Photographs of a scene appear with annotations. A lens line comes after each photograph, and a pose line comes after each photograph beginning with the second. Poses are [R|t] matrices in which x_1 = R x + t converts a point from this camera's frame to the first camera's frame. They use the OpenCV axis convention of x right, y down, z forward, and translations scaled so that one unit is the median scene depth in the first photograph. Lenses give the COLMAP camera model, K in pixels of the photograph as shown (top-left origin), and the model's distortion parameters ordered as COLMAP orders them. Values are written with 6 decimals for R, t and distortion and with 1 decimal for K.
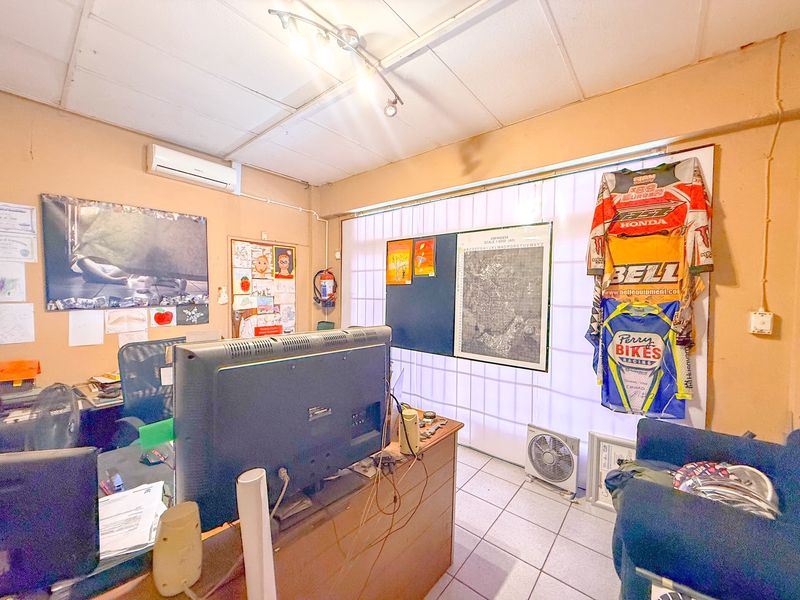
lens RADIAL K [[318.7, 0, 400.3], [0, 318.7, 300.3], [0, 0, 1]] dist [-0.001406, -0.000089]
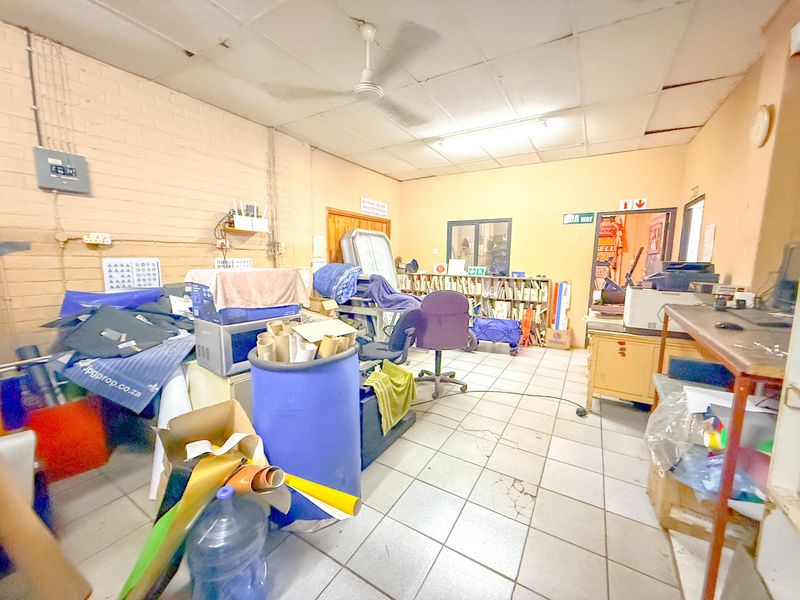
lens RADIAL K [[318.7, 0, 399.6], [0, 318.7, 300.9], [0, 0, 1]] dist [-0.001406, -0.000089]
pose [[0.988437, -0.024323, 0.149668, -1.994938], [0.007158, 0.993435, 0.114176, 0.069053], [-0.151462, -0.111785, 0.982122, -2.148928]]
